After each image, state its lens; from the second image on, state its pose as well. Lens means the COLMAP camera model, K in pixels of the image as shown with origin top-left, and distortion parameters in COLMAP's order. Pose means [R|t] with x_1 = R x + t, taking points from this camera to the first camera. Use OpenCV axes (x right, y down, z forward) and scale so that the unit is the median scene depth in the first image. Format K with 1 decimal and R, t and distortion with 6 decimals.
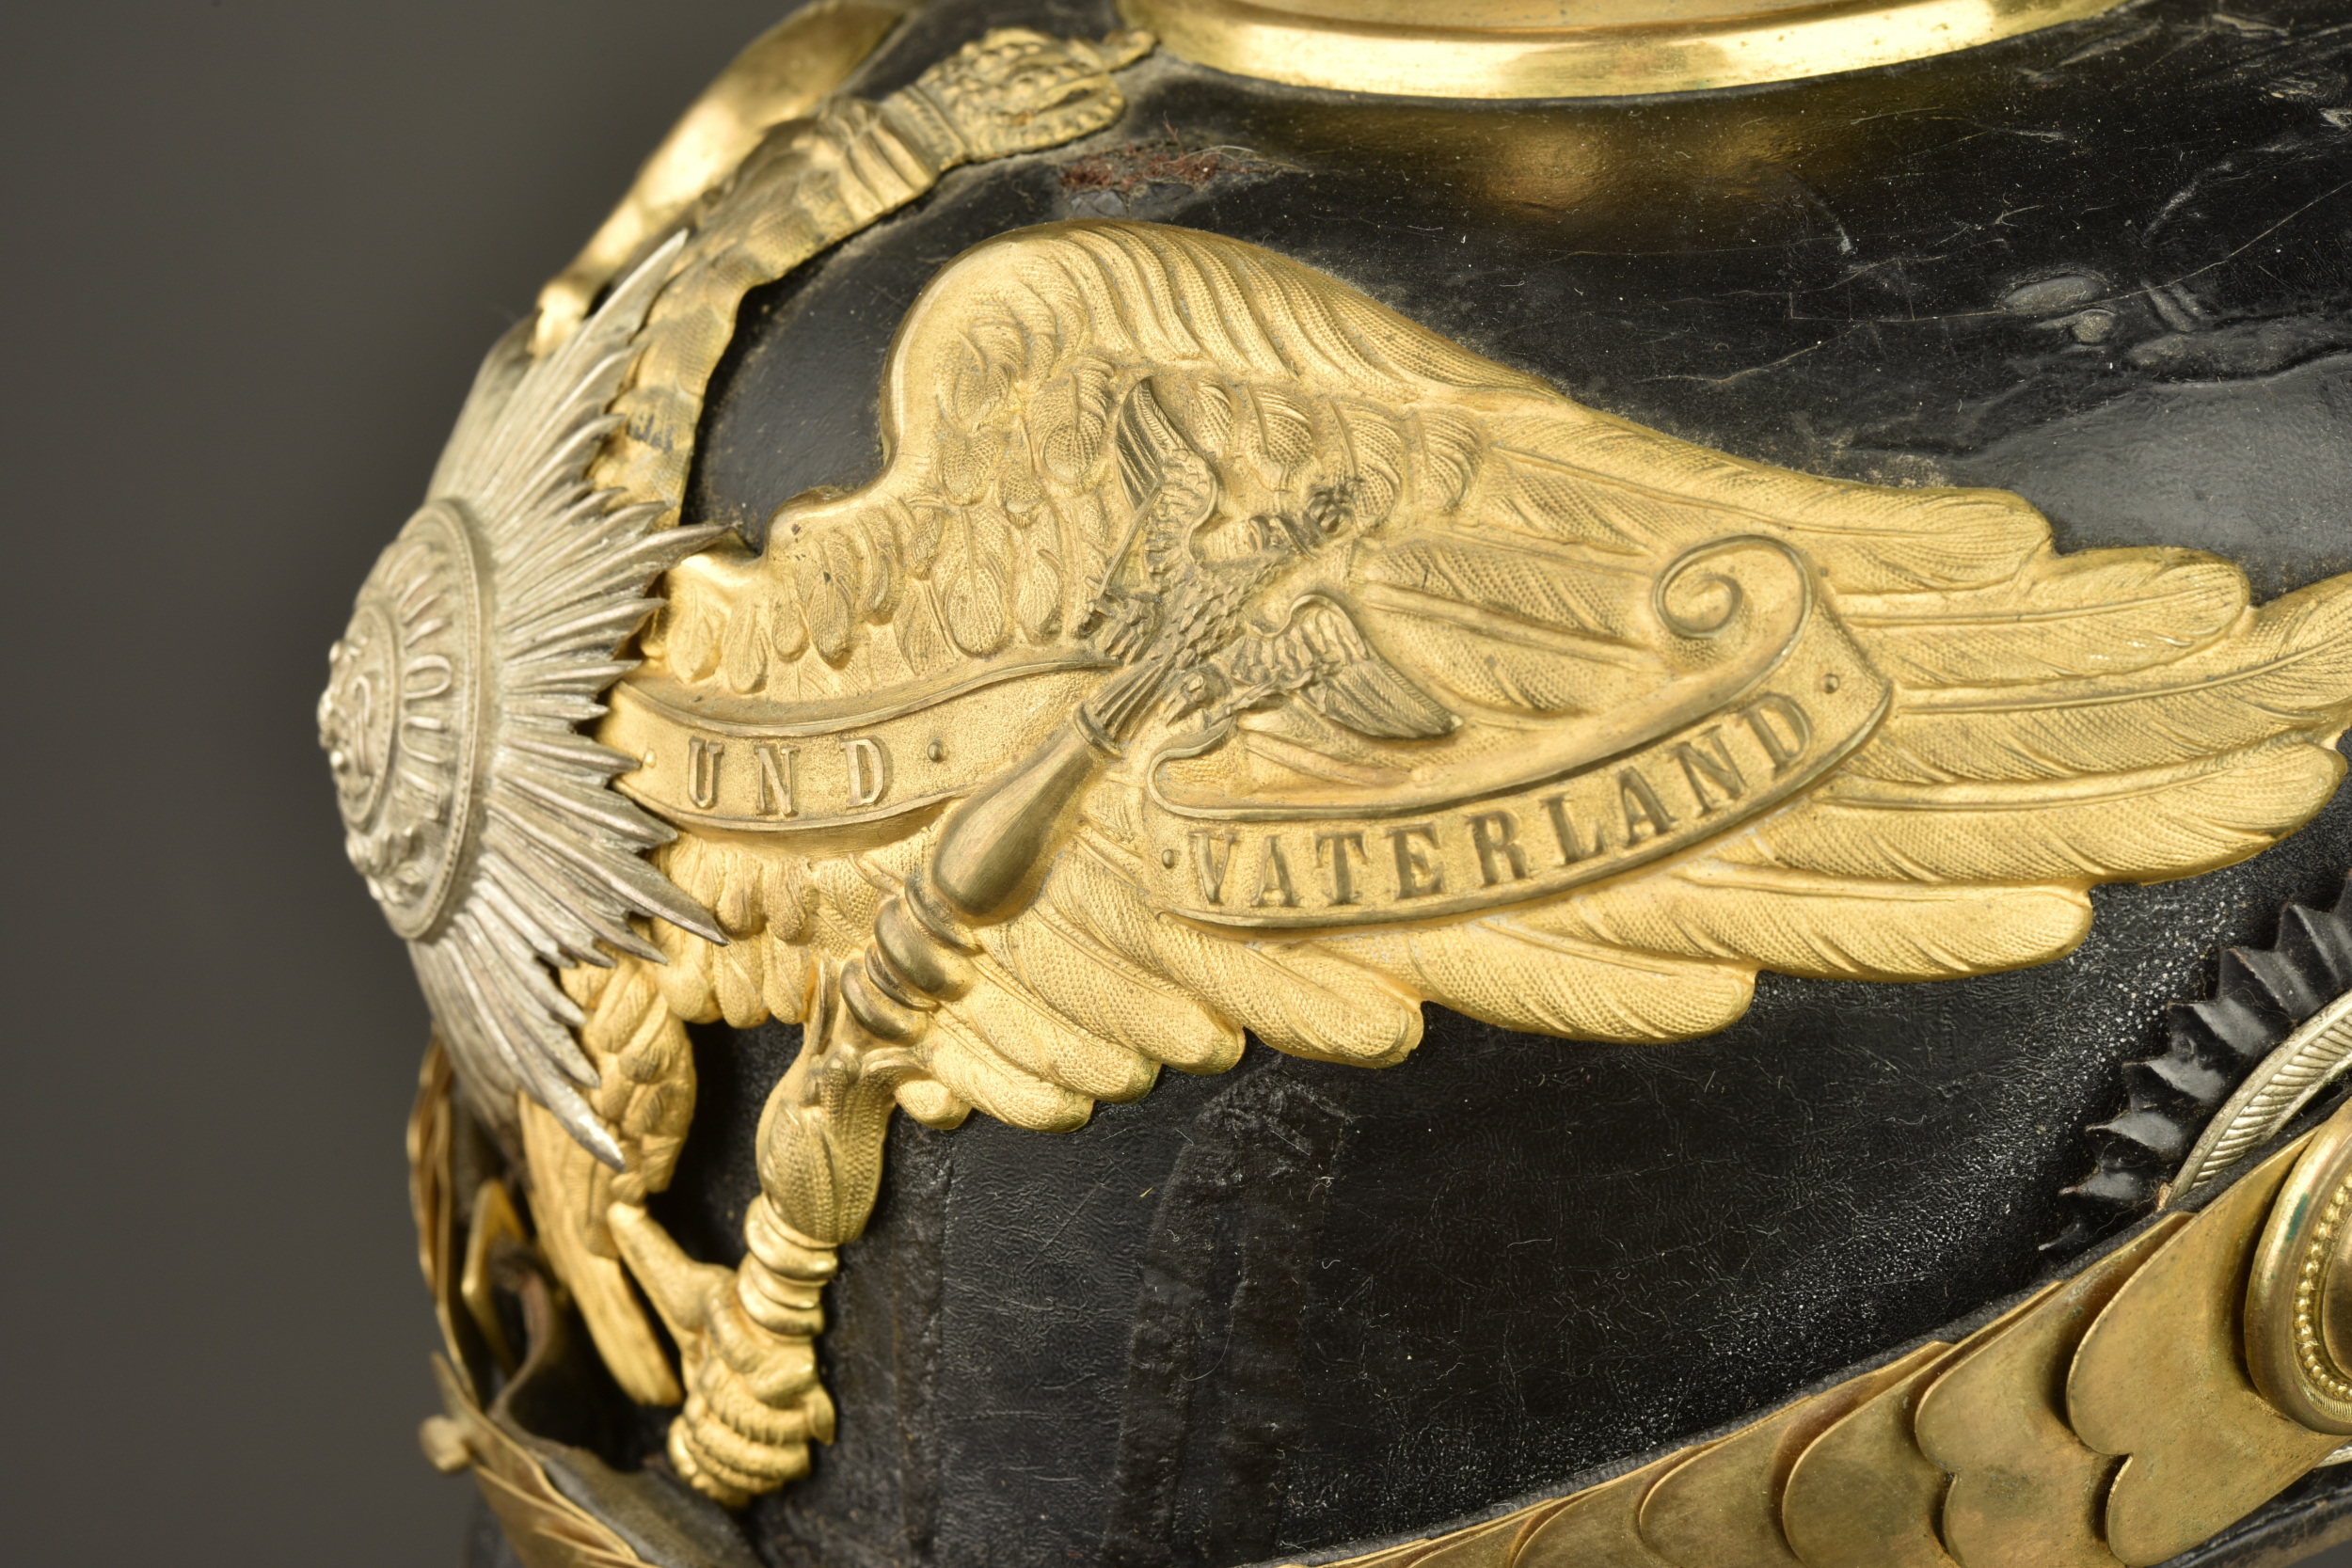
lens RADIAL K [[4114.0, 0, 1173.8], [0, 4114.0, 796.5], [0, 0, 1]] dist [0.008064, 0.000000]
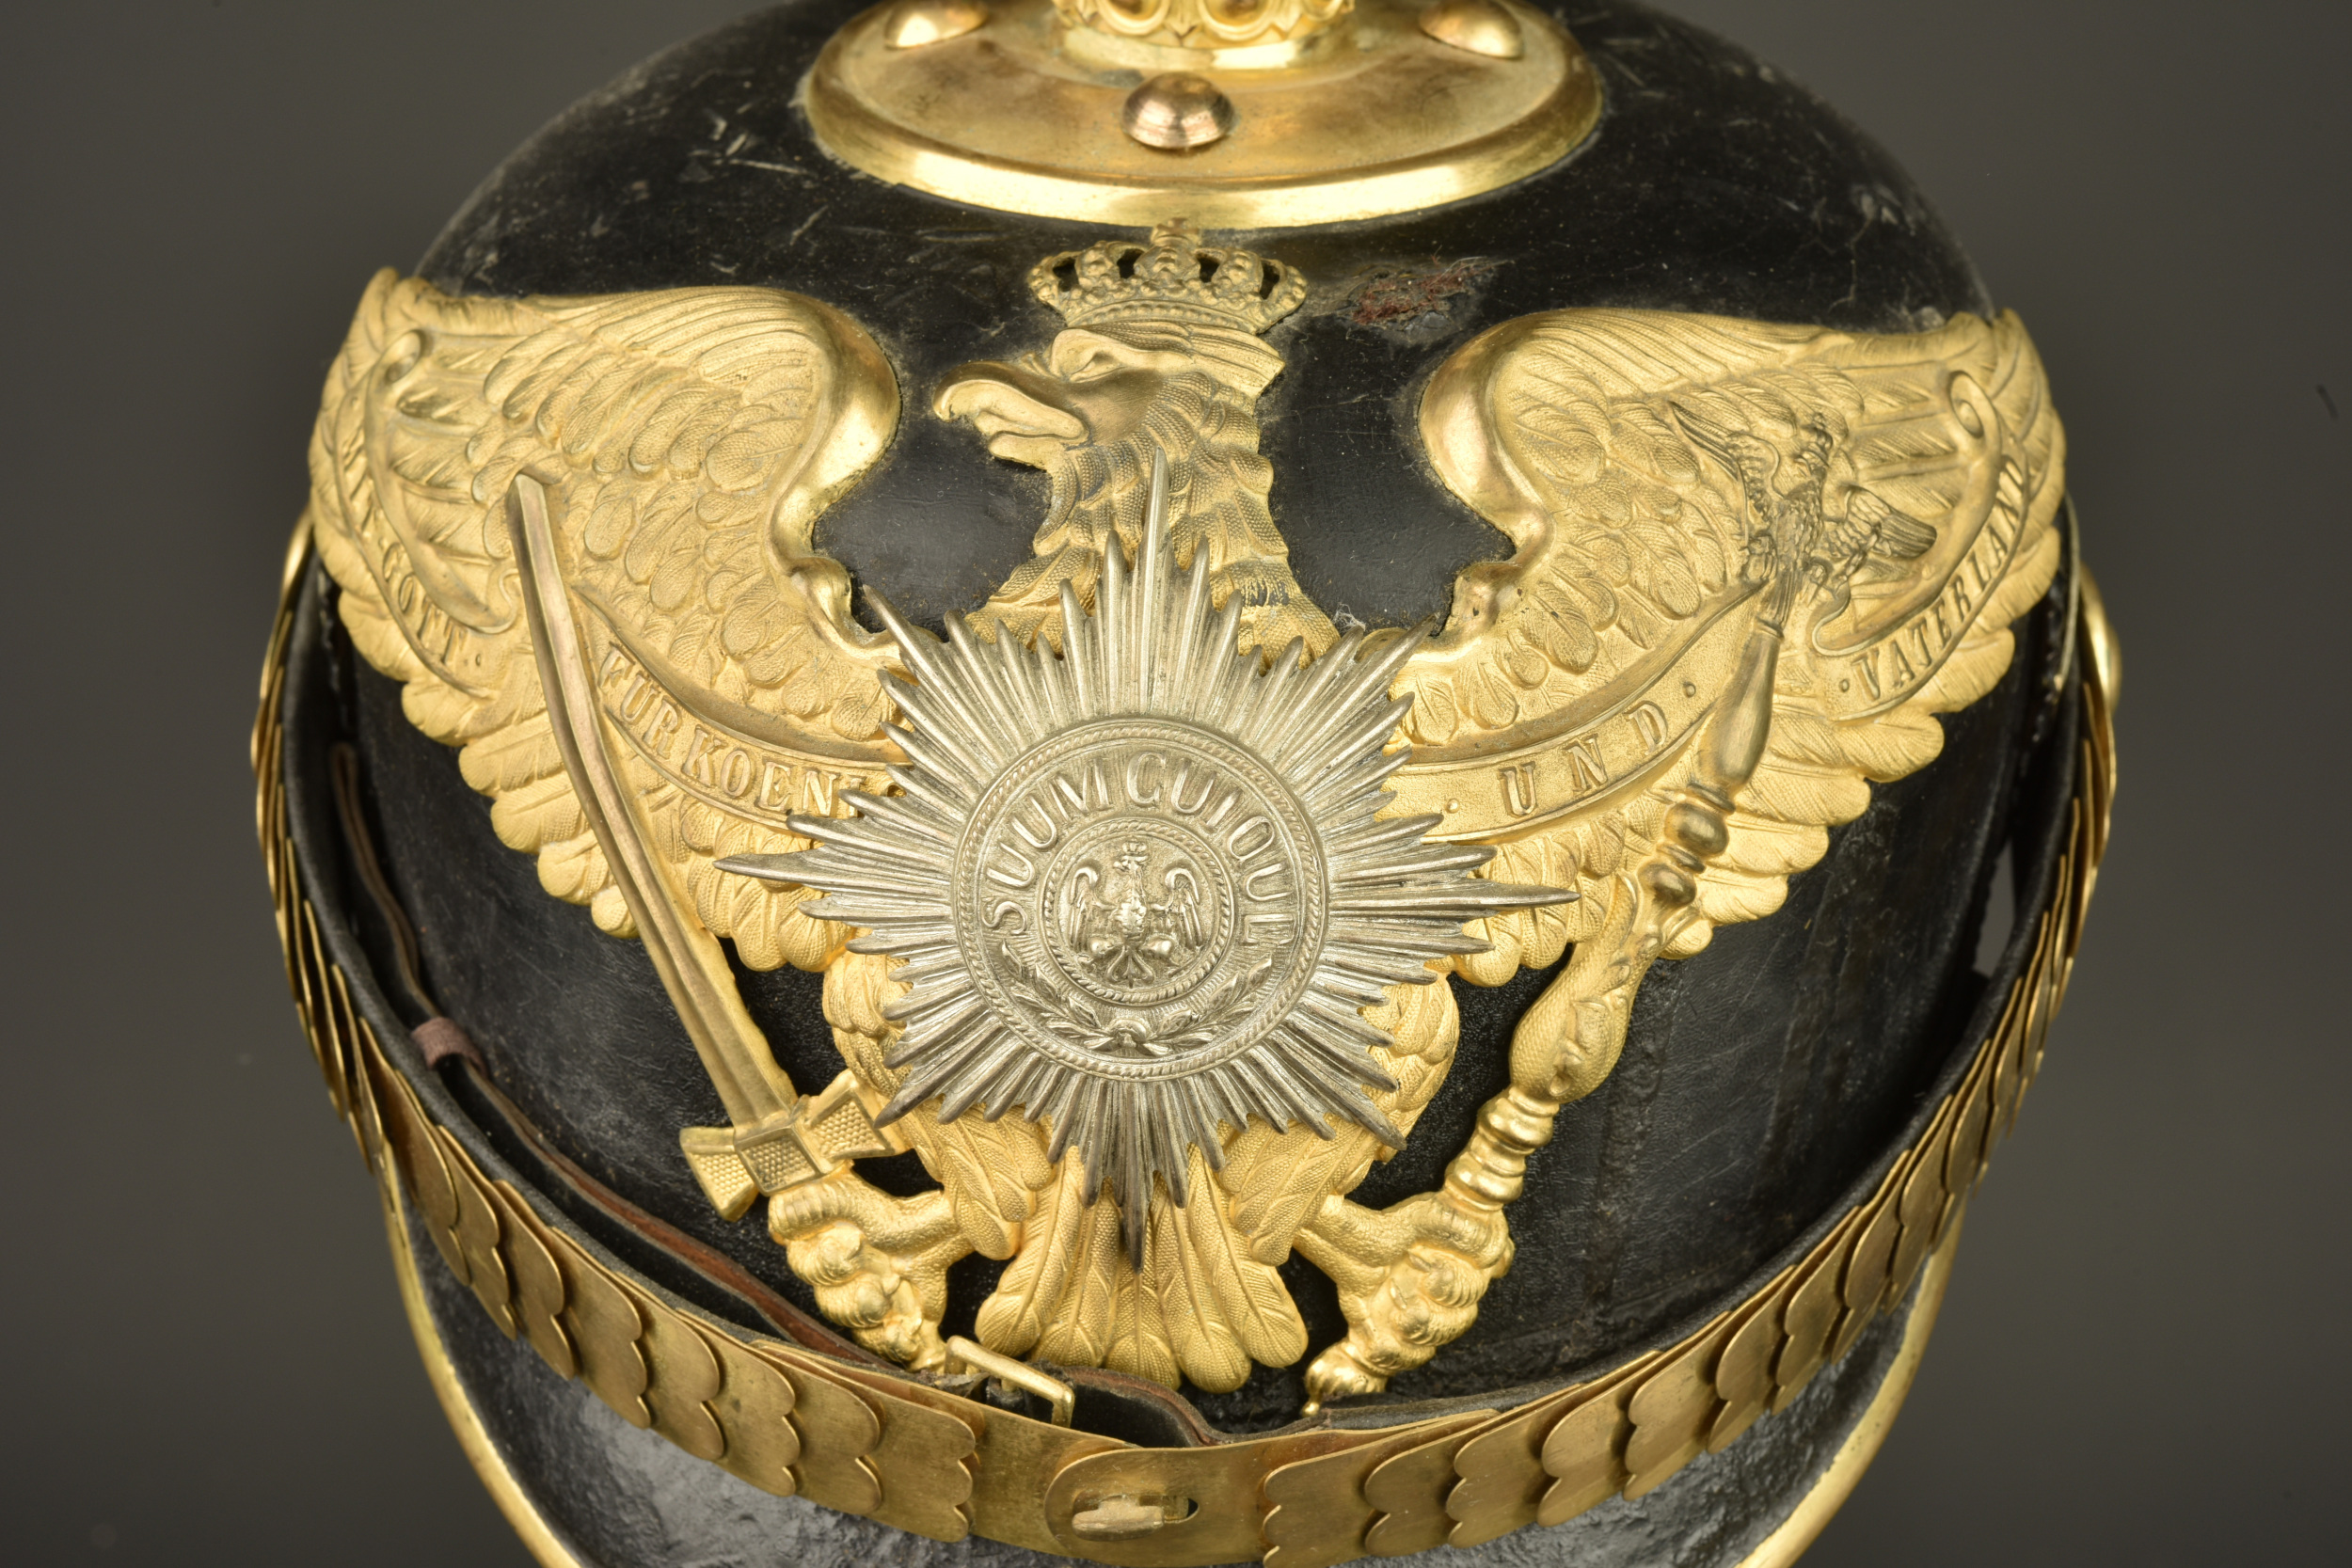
lens RADIAL K [[4114.0, 0, 1174.7], [0, 4114.0, 780.5], [0, 0, 1]] dist [0.008064, 0.000000]
pose [[0.415211, -0.338768, 0.844296, -1.371938], [0.342079, 0.918107, 0.200155, -0.334656], [-0.842960, 0.205710, 0.497094, 0.461777]]
